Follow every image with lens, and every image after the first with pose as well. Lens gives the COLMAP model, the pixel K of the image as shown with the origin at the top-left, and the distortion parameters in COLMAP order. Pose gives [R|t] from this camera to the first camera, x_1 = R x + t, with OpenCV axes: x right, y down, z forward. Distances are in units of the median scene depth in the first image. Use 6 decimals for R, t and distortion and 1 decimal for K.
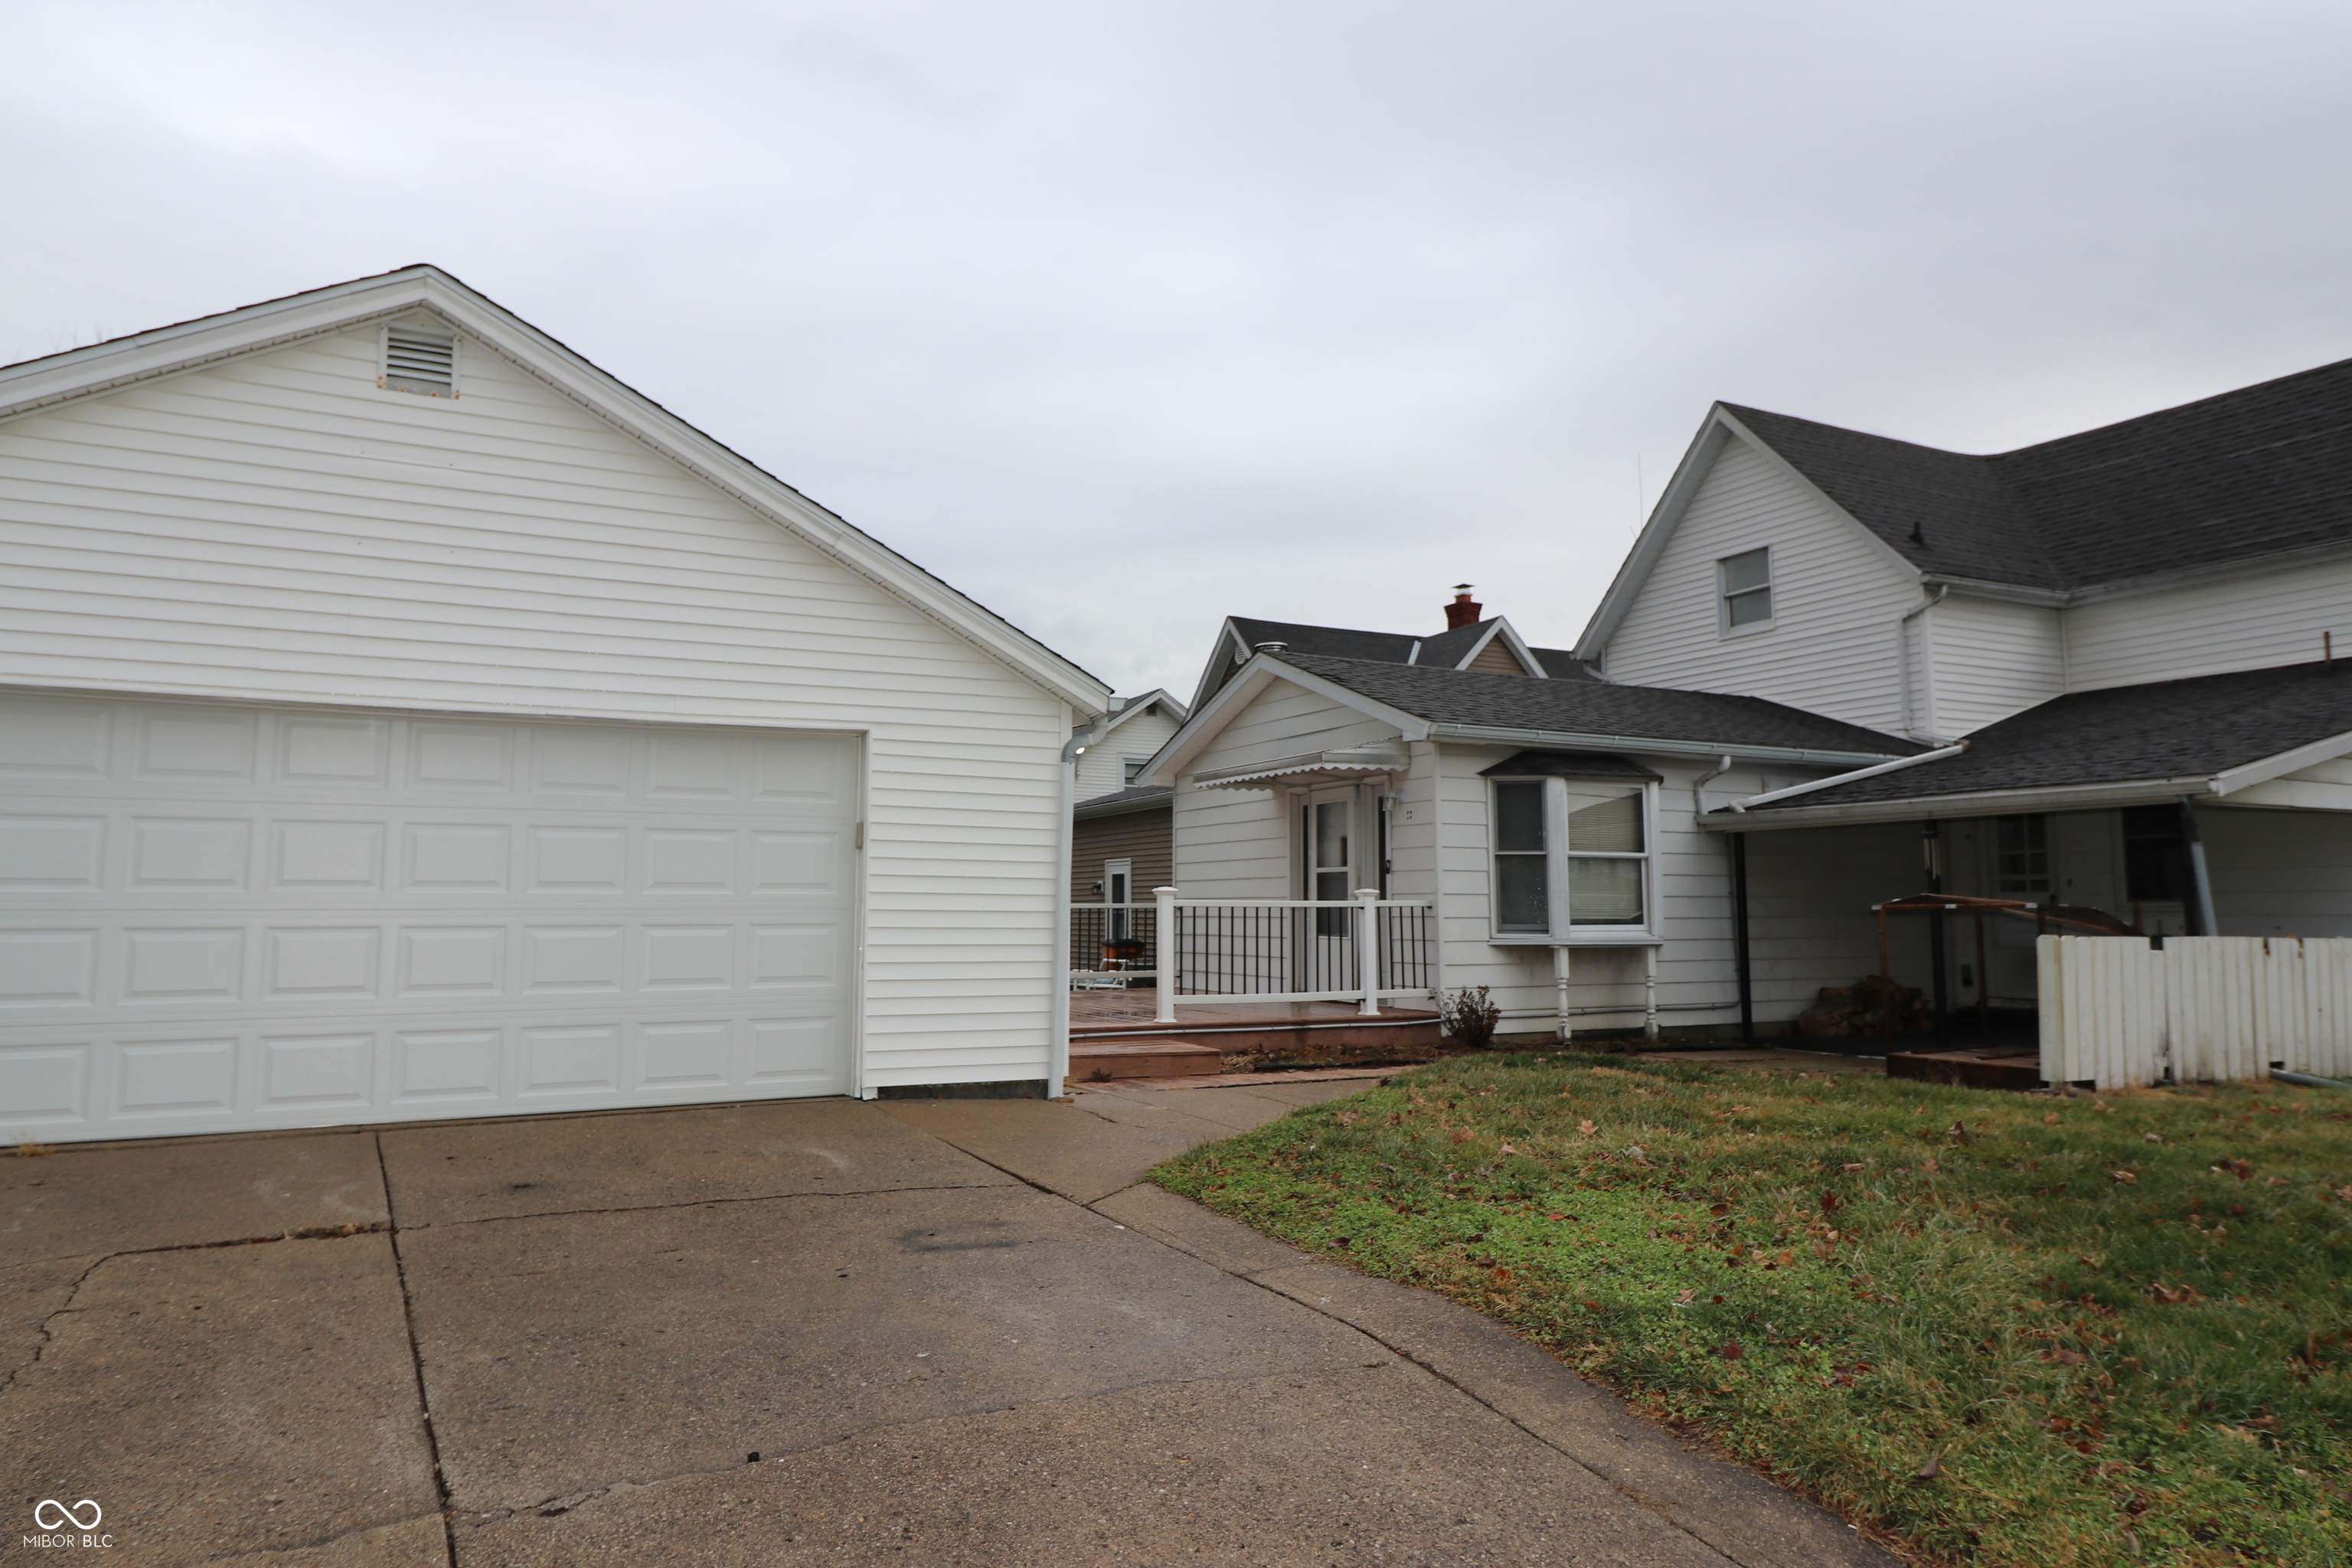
lens RADIAL K [[1529.2, 0, 1175.1], [0, 1529.2, 782.7], [0, 0, 1]] dist [0.001071, 0.000157]
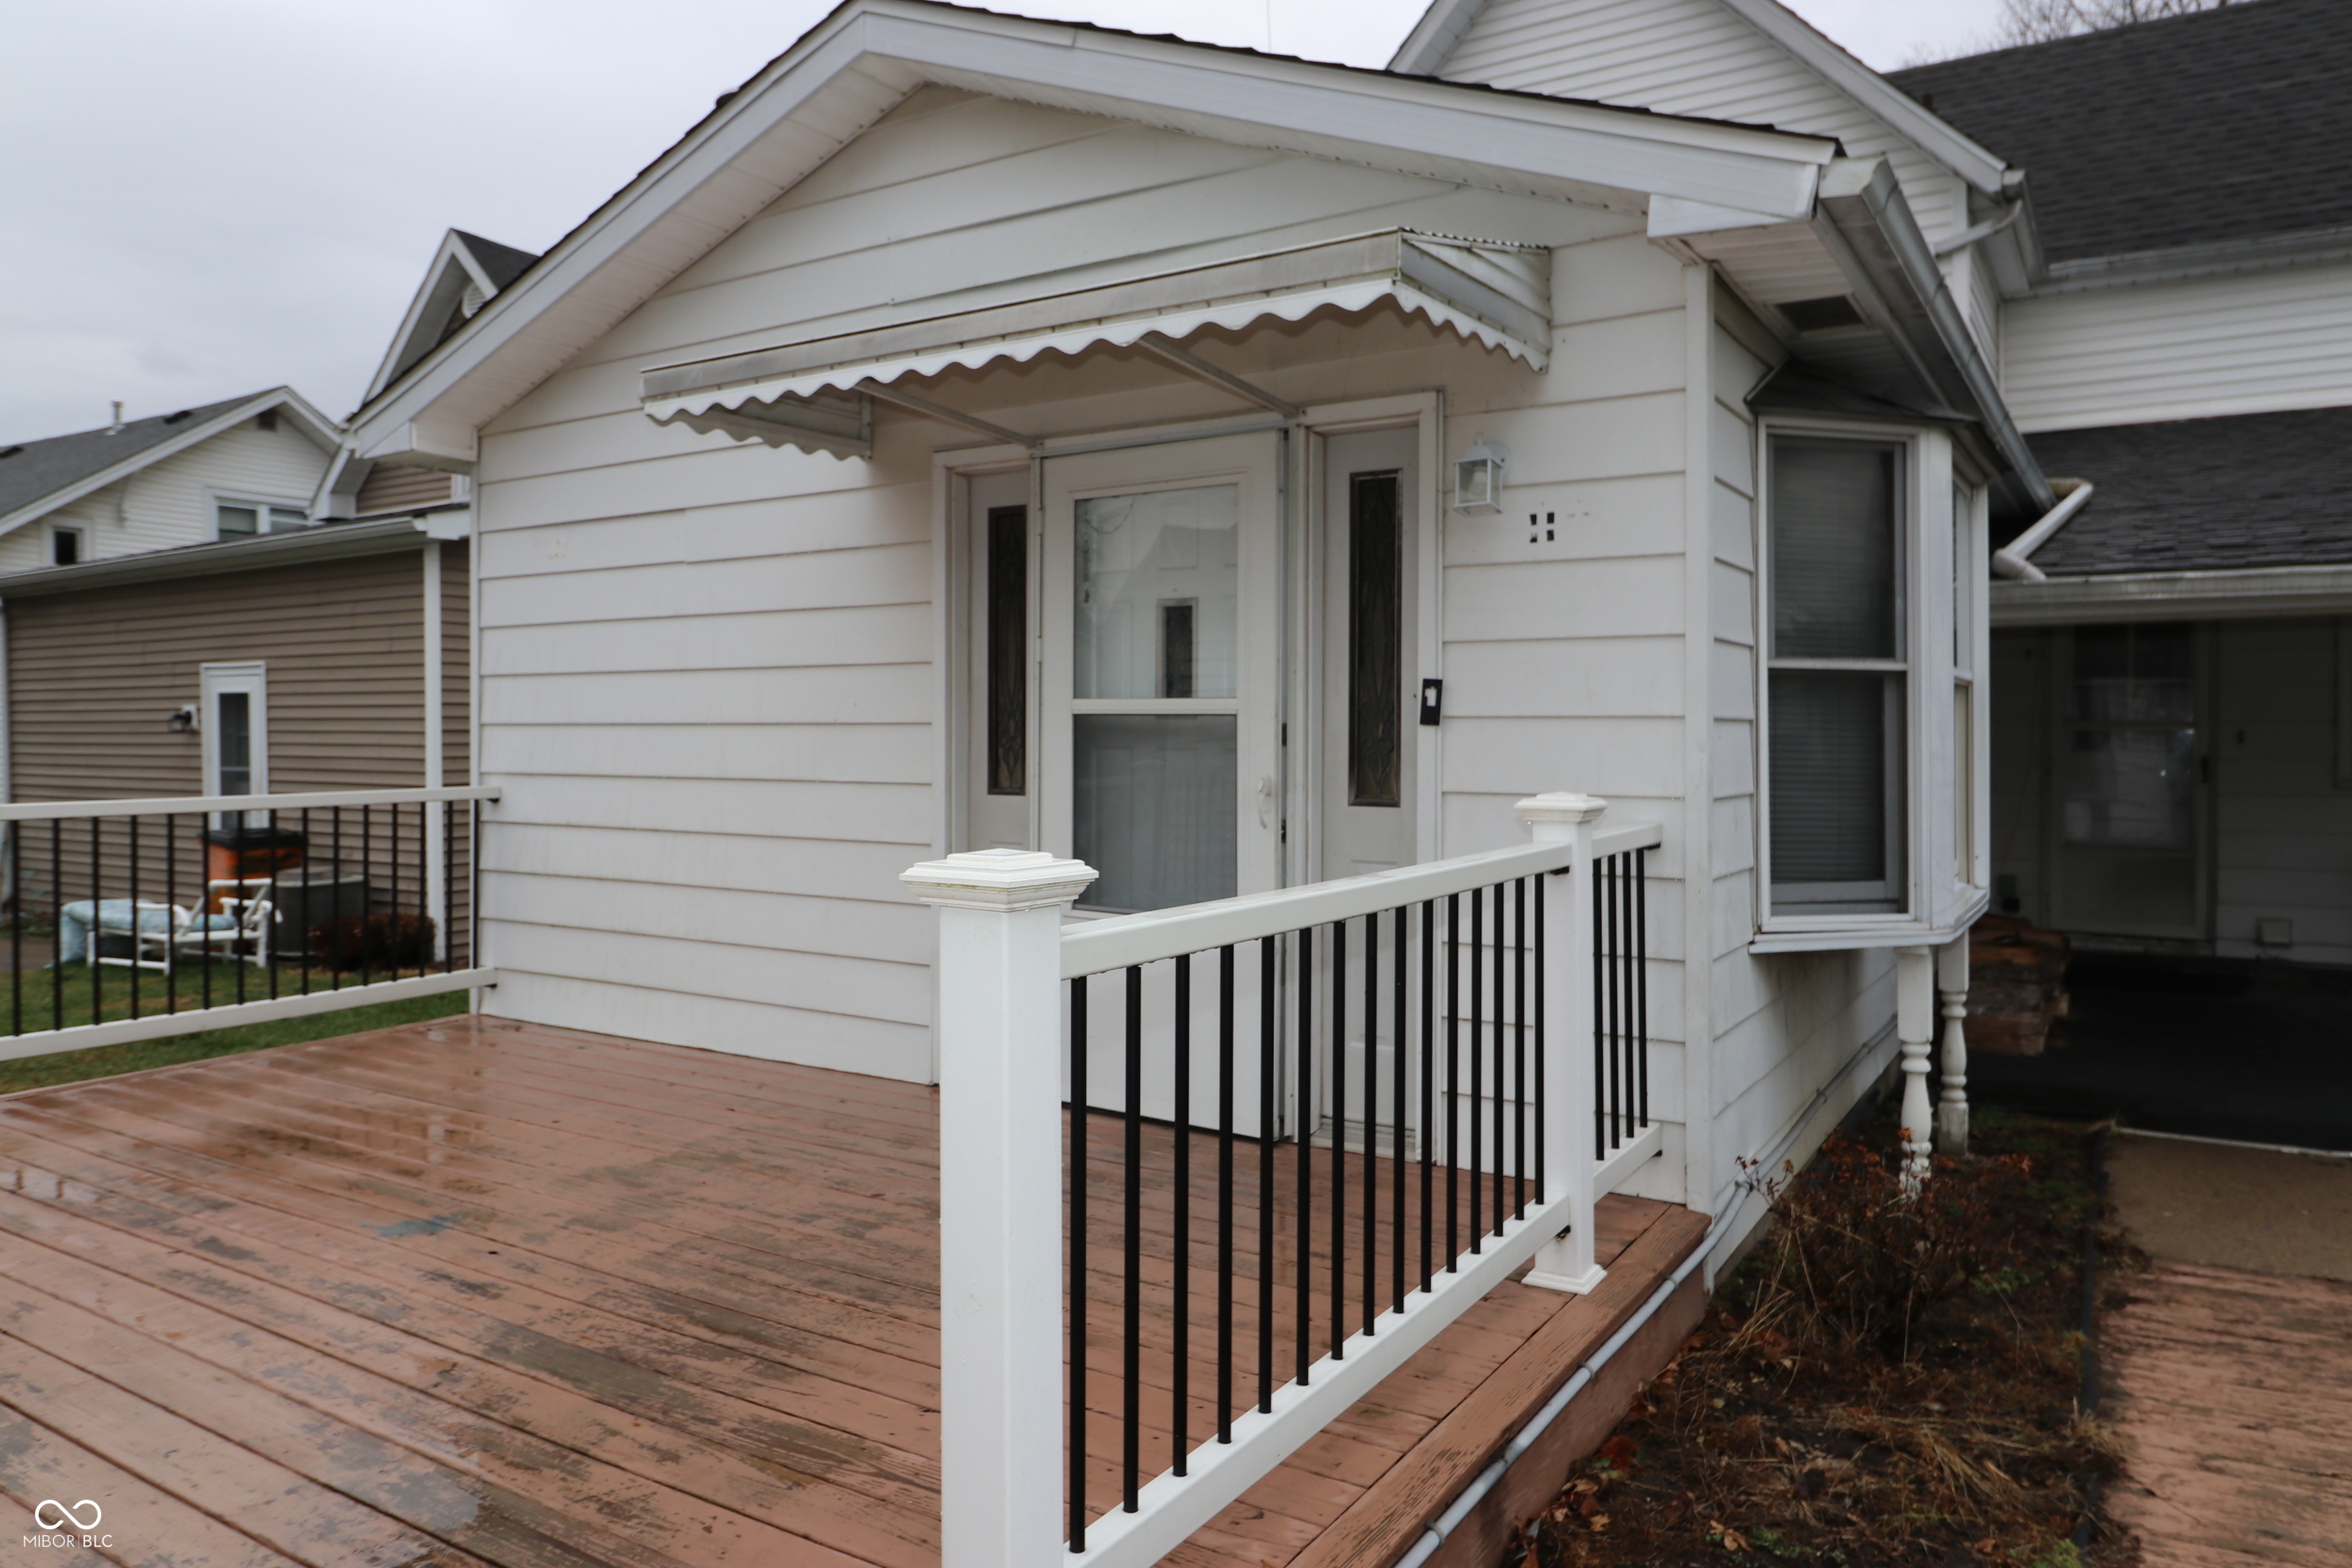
lens RADIAL K [[1563.4, 0, 1187.8], [0, 1563.4, 734.2], [0, 0, 1]] dist [-0.012646, -0.002410]
pose [[0.857397, -0.003627, 0.514643, -0.032172], [-0.042084, 0.996132, 0.077132, 0.022210], [-0.512932, -0.087791, 0.853928, 0.425859]]
